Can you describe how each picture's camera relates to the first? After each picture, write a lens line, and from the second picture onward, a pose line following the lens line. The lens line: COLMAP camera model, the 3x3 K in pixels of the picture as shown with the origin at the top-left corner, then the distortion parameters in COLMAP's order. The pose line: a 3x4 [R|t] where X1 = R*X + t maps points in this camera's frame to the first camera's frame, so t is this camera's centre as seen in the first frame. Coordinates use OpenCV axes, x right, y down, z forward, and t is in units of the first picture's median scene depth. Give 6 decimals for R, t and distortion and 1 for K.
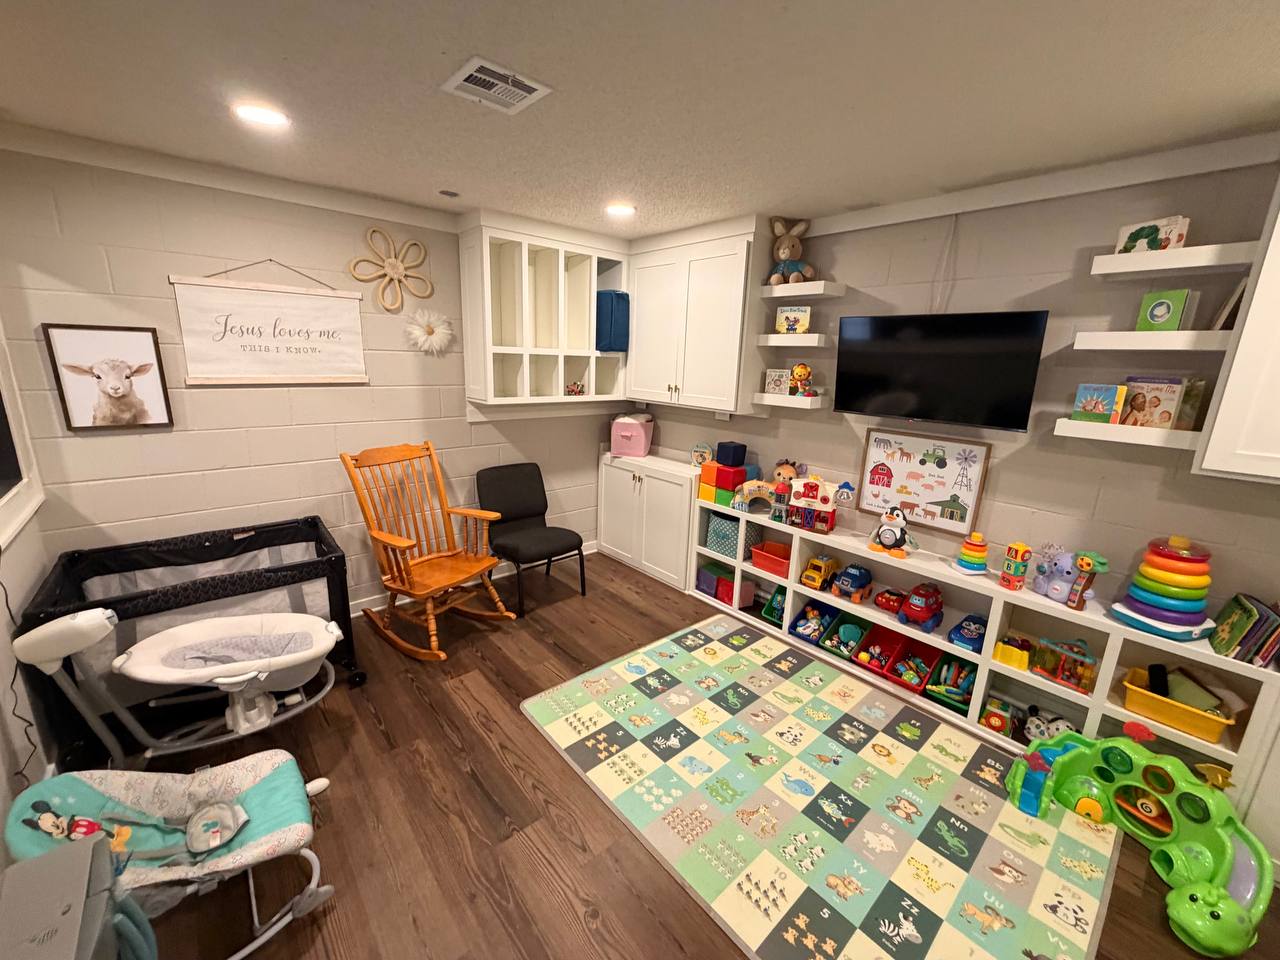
lens RADIAL K [[511.3, 0, 637.0], [0, 511.3, 480.1], [0, 0, 1]] dist [-0.000342, -0.000066]
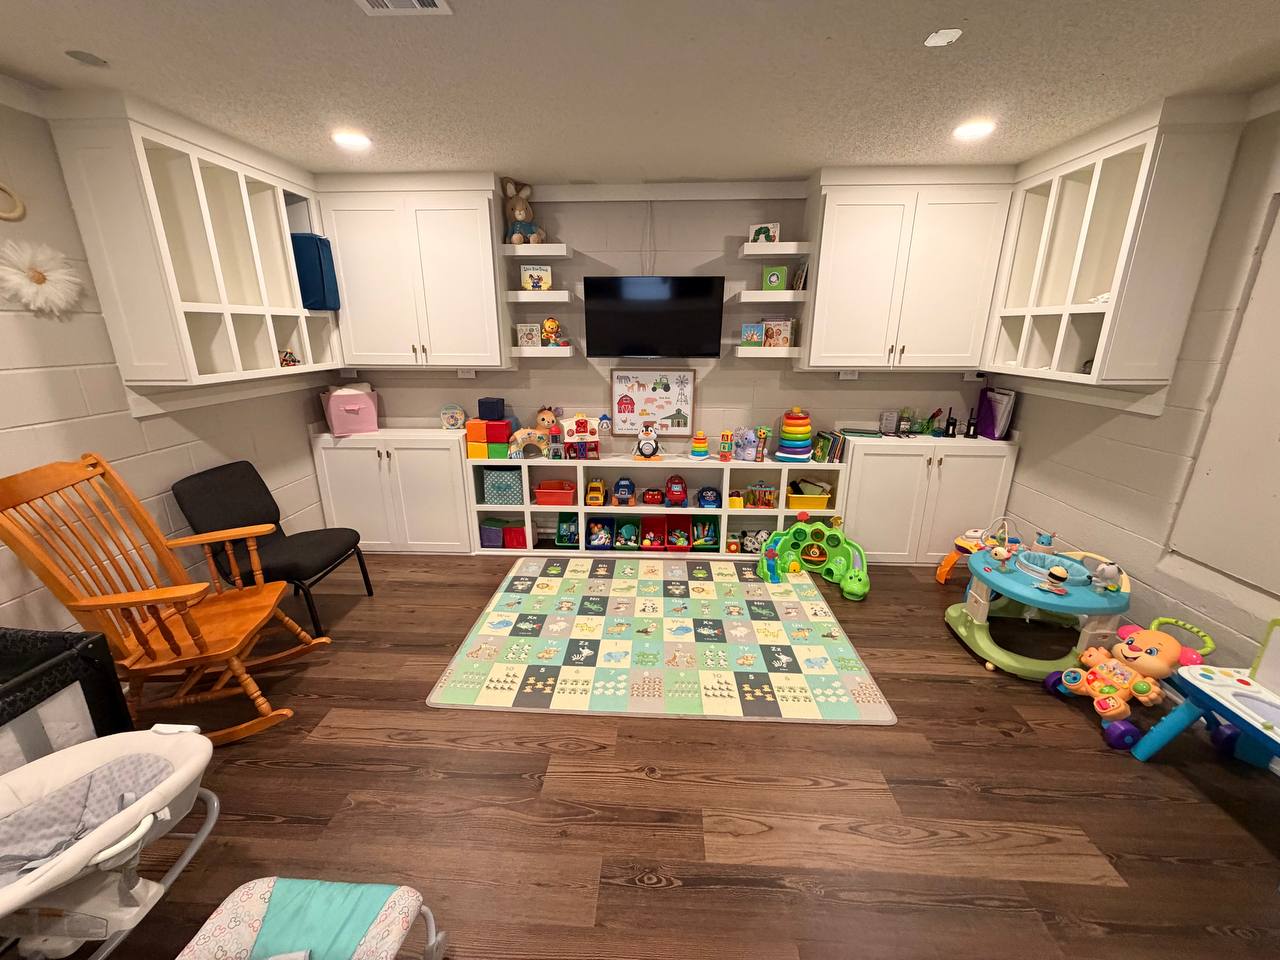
lens RADIAL K [[511.3, 0, 634.5], [0, 511.3, 480.1], [0, 0, 1]] dist [-0.000342, -0.000066]
pose [[0.693545, -0.236133, 0.680615, -0.454206], [0.191470, 0.971196, 0.141839, -0.003261], [-0.694503, 0.031945, 0.718780, 0.075061]]
